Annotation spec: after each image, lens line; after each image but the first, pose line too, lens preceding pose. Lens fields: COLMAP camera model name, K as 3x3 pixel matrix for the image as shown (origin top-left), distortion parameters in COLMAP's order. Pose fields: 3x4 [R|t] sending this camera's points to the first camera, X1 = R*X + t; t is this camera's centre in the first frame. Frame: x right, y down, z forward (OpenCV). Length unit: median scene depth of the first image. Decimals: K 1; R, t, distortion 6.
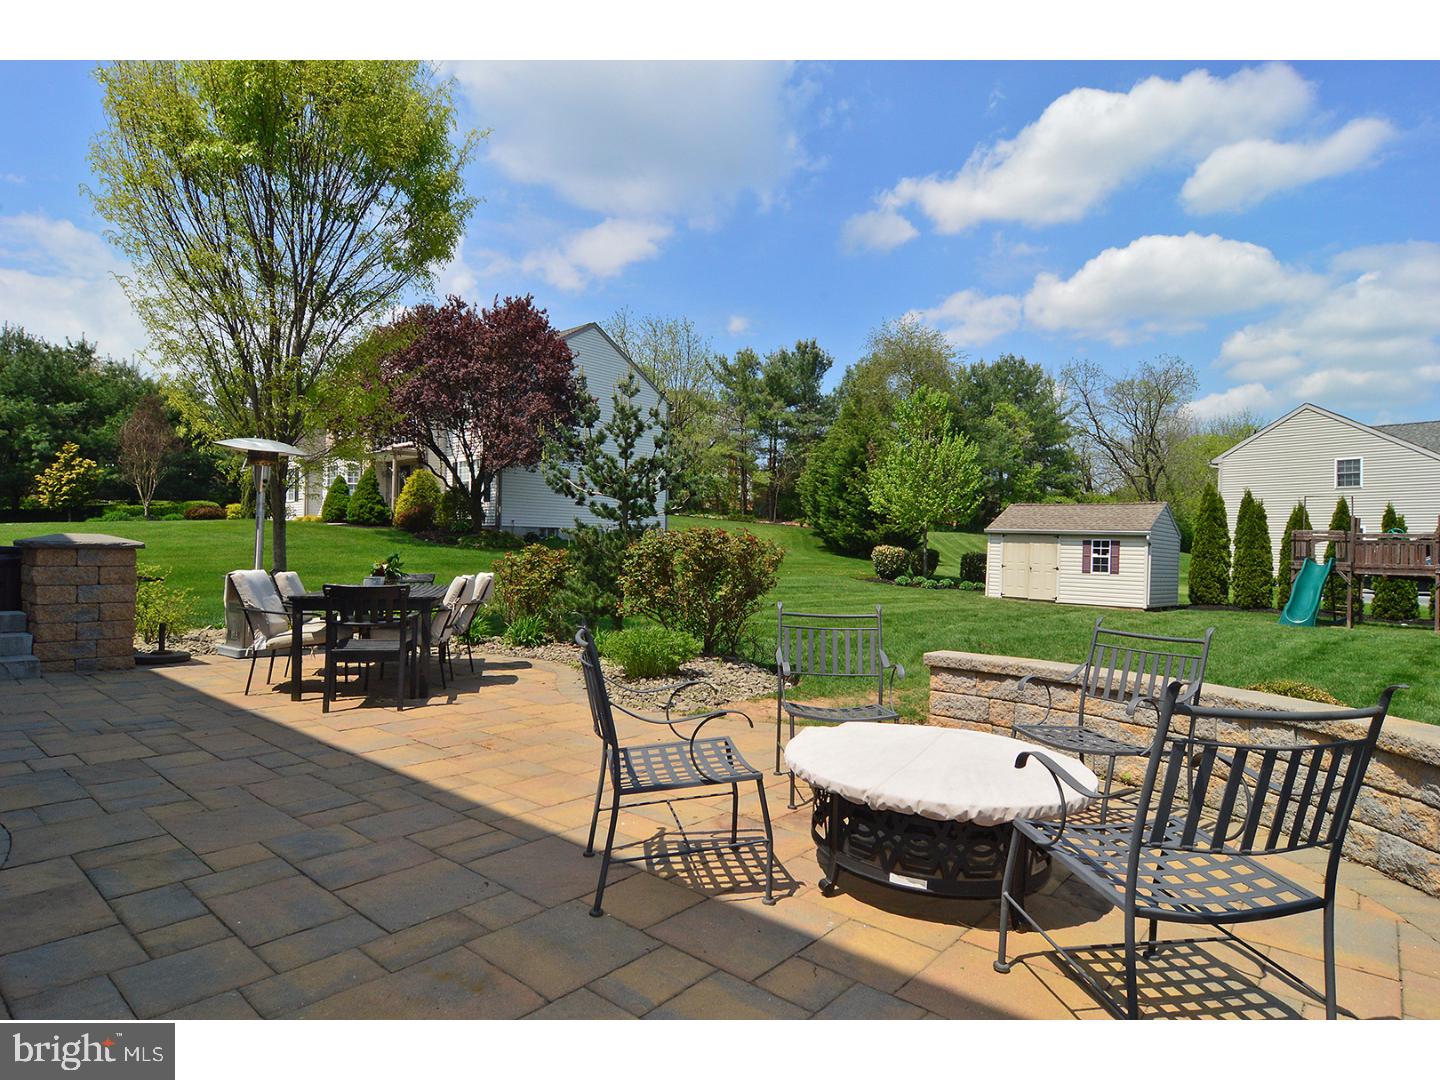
lens RADIAL K [[779.8, 0, 720.7], [0, 779.8, 545.3], [0, 0, 1]] dist [-0.009138, -0.002167]
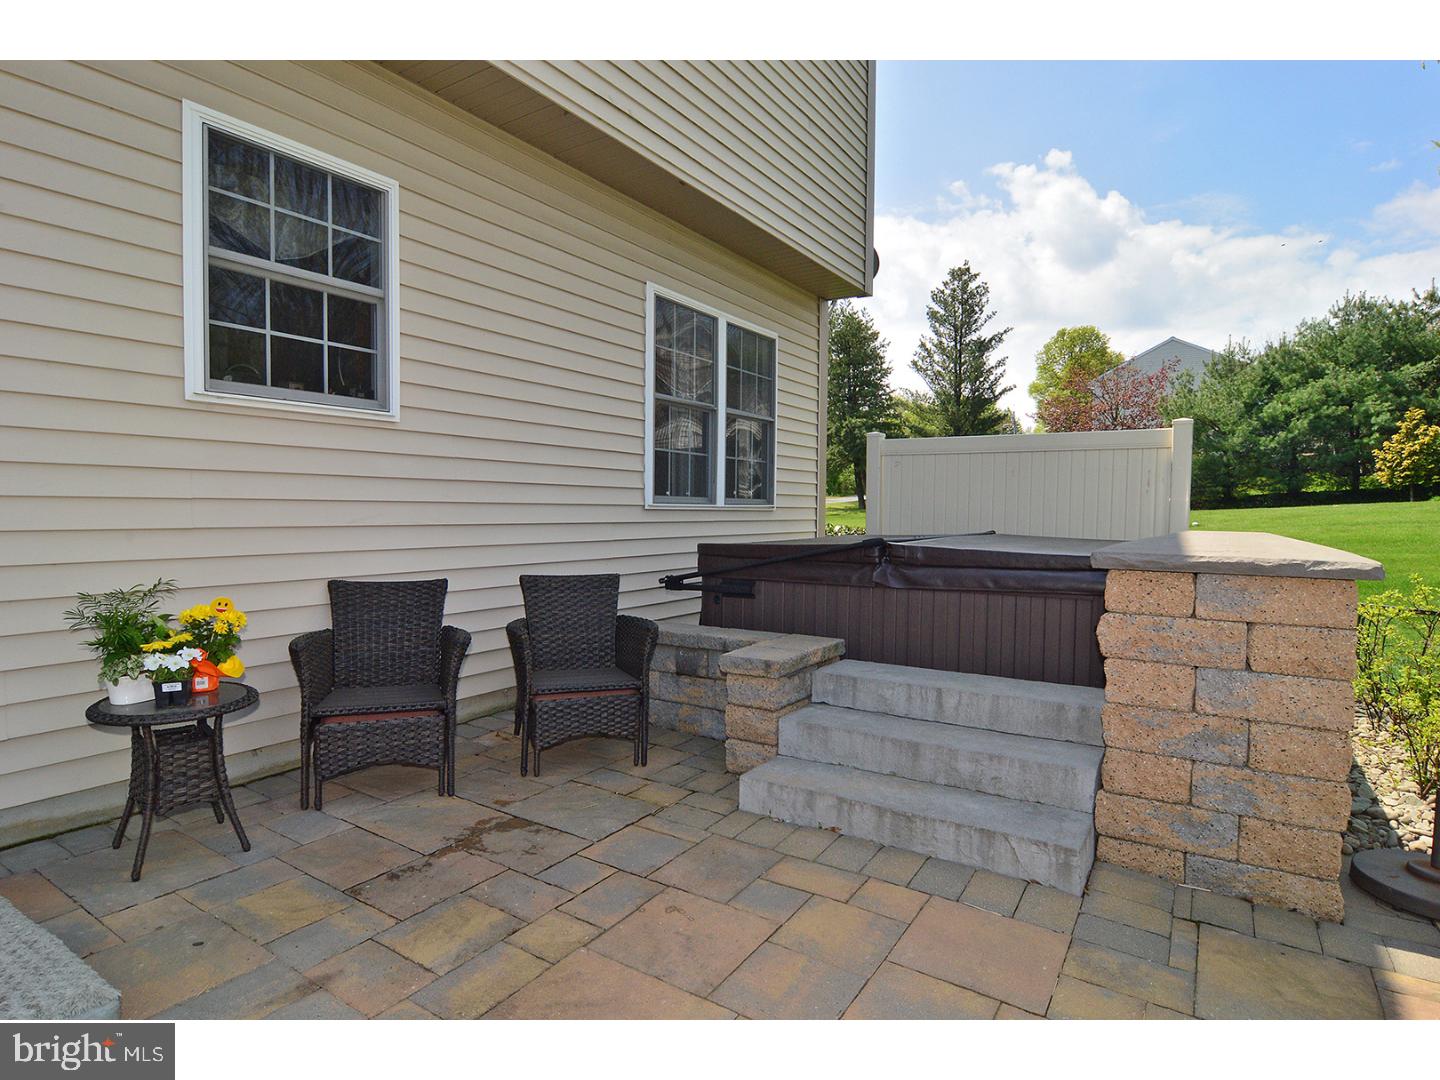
lens RADIAL K [[779.8, 0, 720.0], [0, 779.8, 539.1], [0, 0, 1]] dist [-0.009138, -0.002167]
pose [[0.127247, 0.023485, -0.991593, -0.082629], [-0.005866, 0.999720, 0.022925, -0.003413], [0.991854, 0.002899, 0.127349, 0.123732]]
